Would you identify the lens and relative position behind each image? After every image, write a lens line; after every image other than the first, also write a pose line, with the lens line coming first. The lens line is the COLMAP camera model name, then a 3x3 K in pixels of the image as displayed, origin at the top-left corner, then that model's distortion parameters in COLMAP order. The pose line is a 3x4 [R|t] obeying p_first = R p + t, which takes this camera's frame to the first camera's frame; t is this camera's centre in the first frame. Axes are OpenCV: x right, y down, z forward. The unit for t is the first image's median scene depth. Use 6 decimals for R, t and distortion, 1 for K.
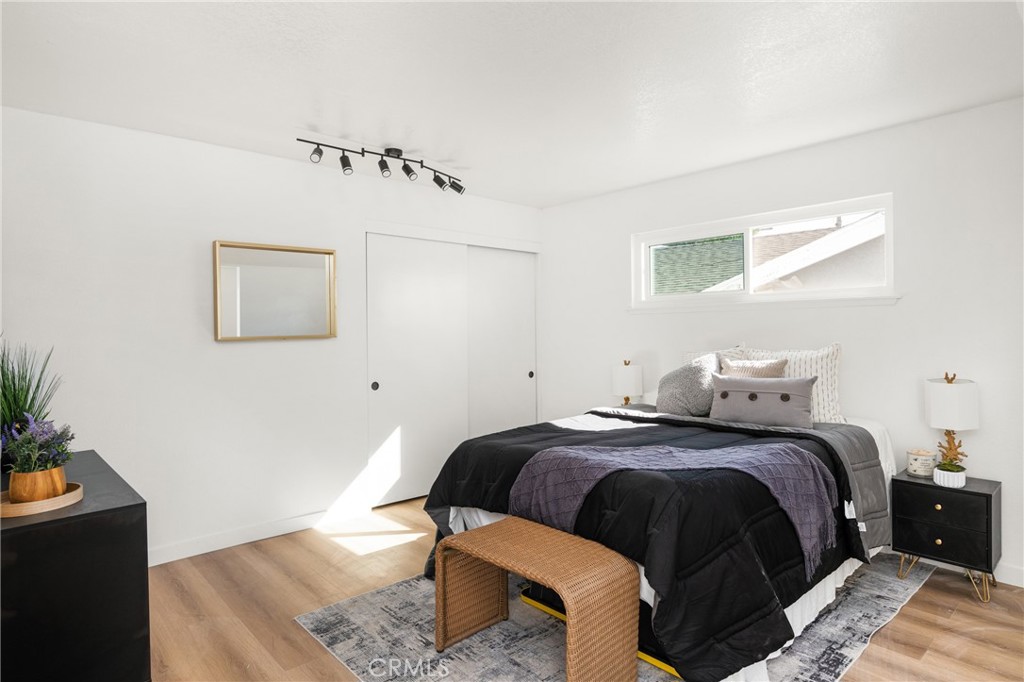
lens RADIAL K [[567.2, 0, 512.9], [0, 567.2, 336.8], [0, 0, 1]] dist [-0.002050, -0.001531]
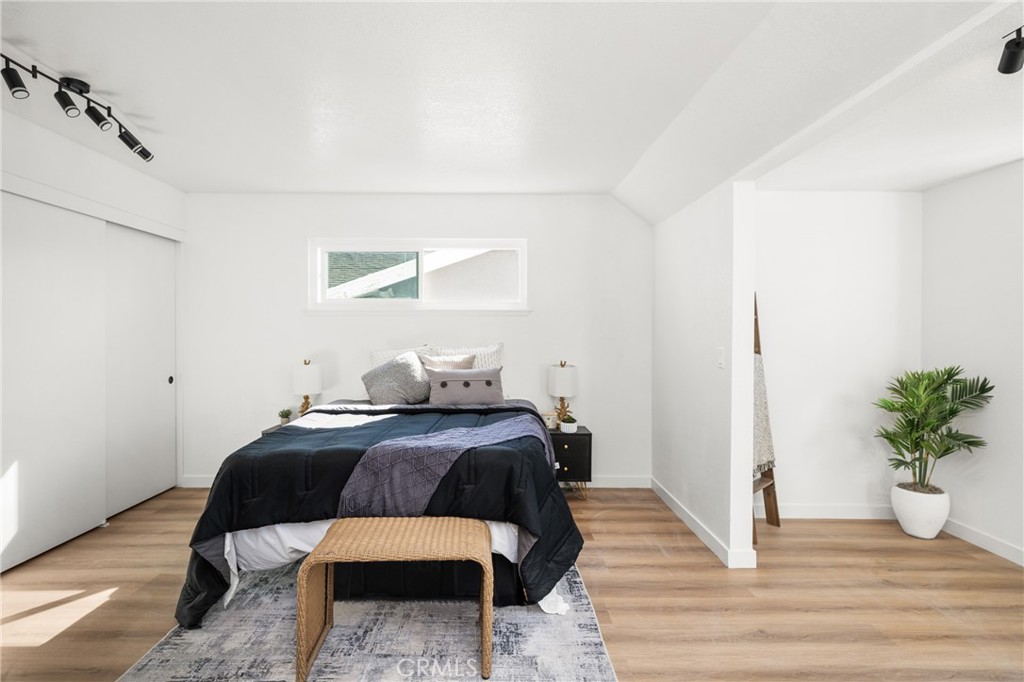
lens RADIAL K [[514.3, 0, 508.4], [0, 514.3, 341.8], [0, 0, 1]] dist [-0.001619, -0.000122]
pose [[0.673496, -0.002933, 0.739185, -0.354437], [-0.003056, 0.999973, 0.006752, 0.001933], [-0.739184, -0.006806, 0.673469, 0.143752]]
